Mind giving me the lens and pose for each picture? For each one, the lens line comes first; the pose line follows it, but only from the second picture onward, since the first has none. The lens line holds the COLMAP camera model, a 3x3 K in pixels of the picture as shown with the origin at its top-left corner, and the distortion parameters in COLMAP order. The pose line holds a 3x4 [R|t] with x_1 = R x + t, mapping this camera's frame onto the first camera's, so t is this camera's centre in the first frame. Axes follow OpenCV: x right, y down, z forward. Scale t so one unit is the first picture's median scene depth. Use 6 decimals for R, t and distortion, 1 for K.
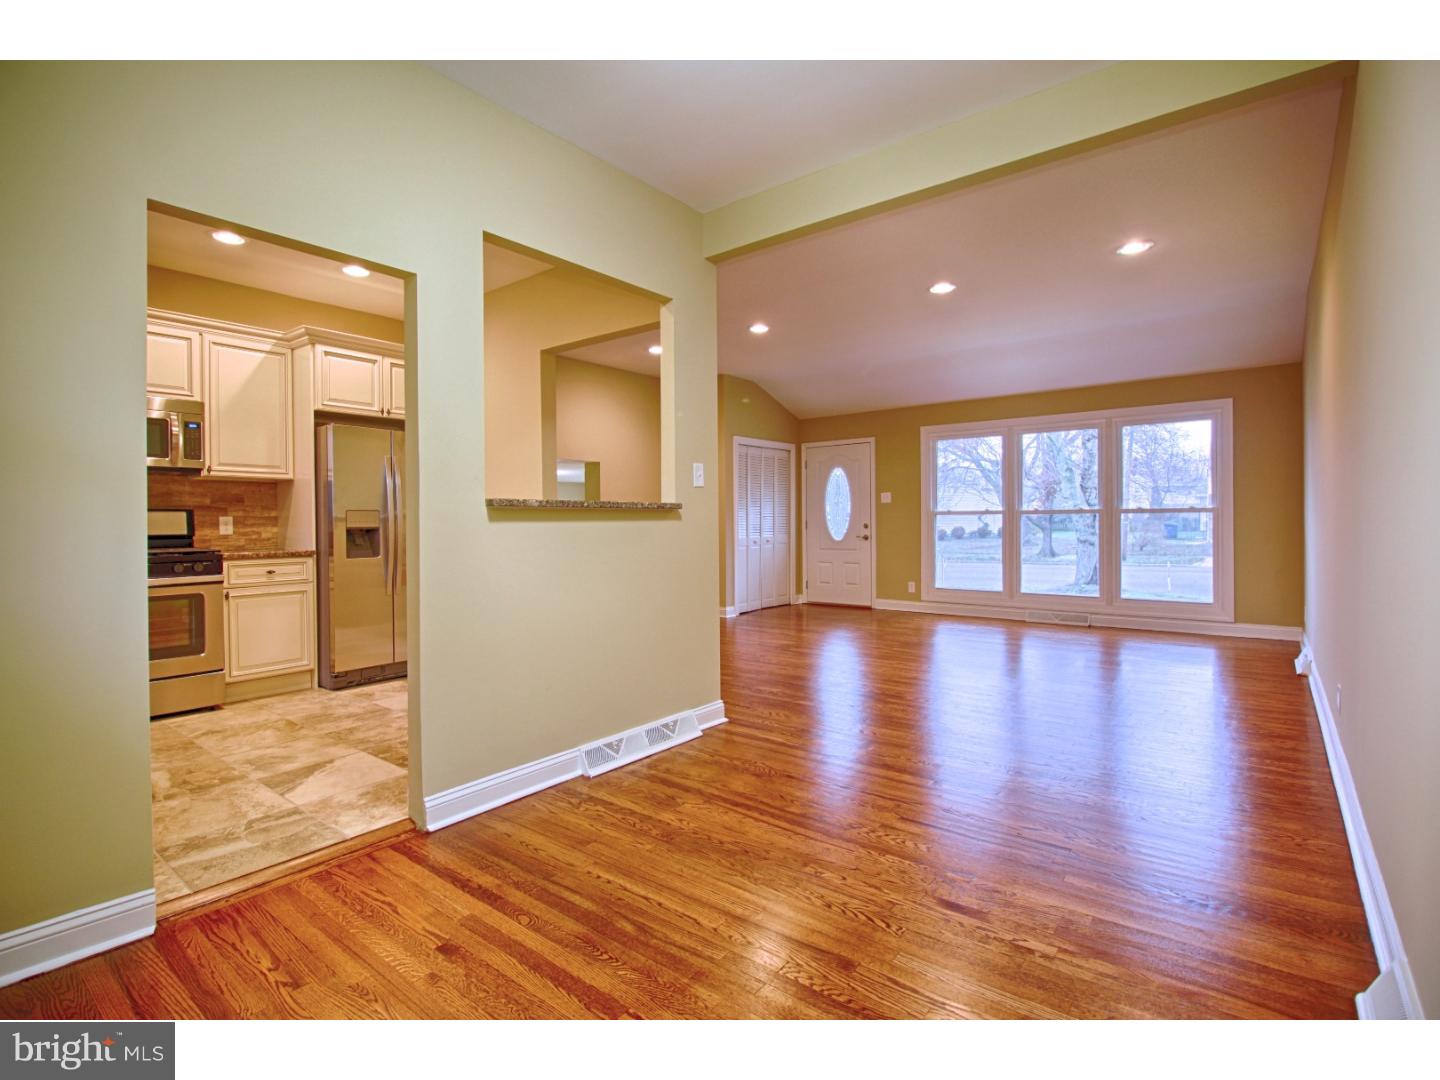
lens RADIAL K [[689.5, 0, 712.8], [0, 689.5, 522.4], [0, 0, 1]] dist [-0.005481, -0.008231]
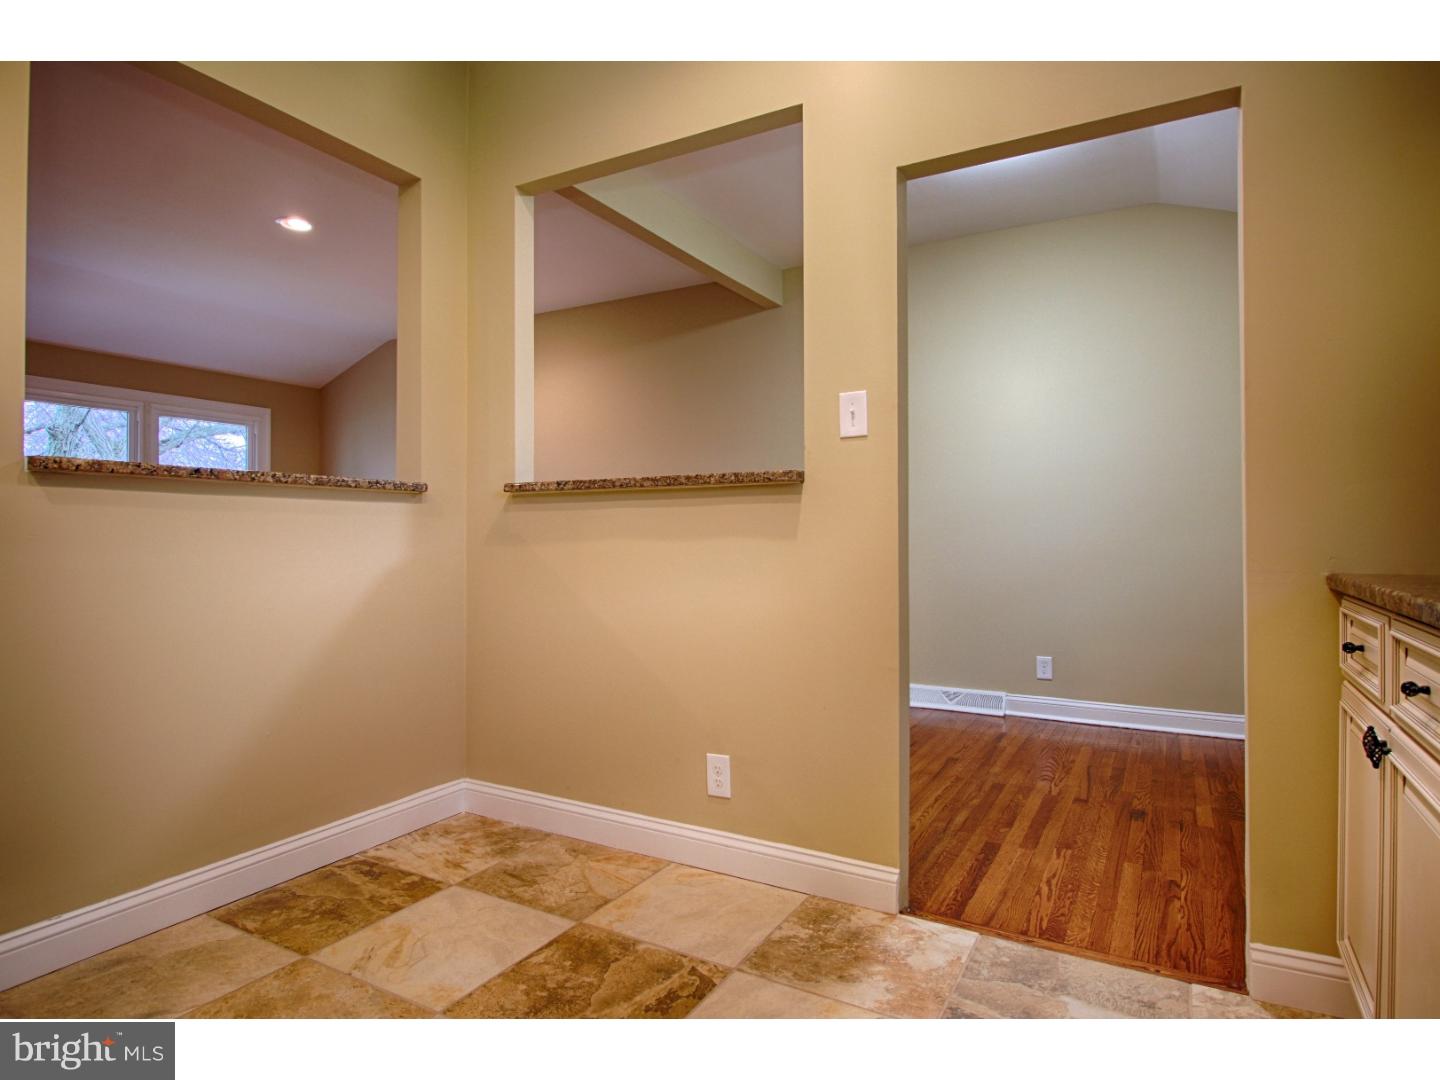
lens RADIAL K [[791.0, 0, 723.6], [0, 791.0, 543.2], [0, 0, 1]] dist [0.006863, -0.000563]
pose [[-0.144248, -0.002108, 0.989539, -1.604522], [0.002983, 0.999992, 0.002565, 0.047053], [-0.989537, 0.003322, -0.144240, 1.682924]]
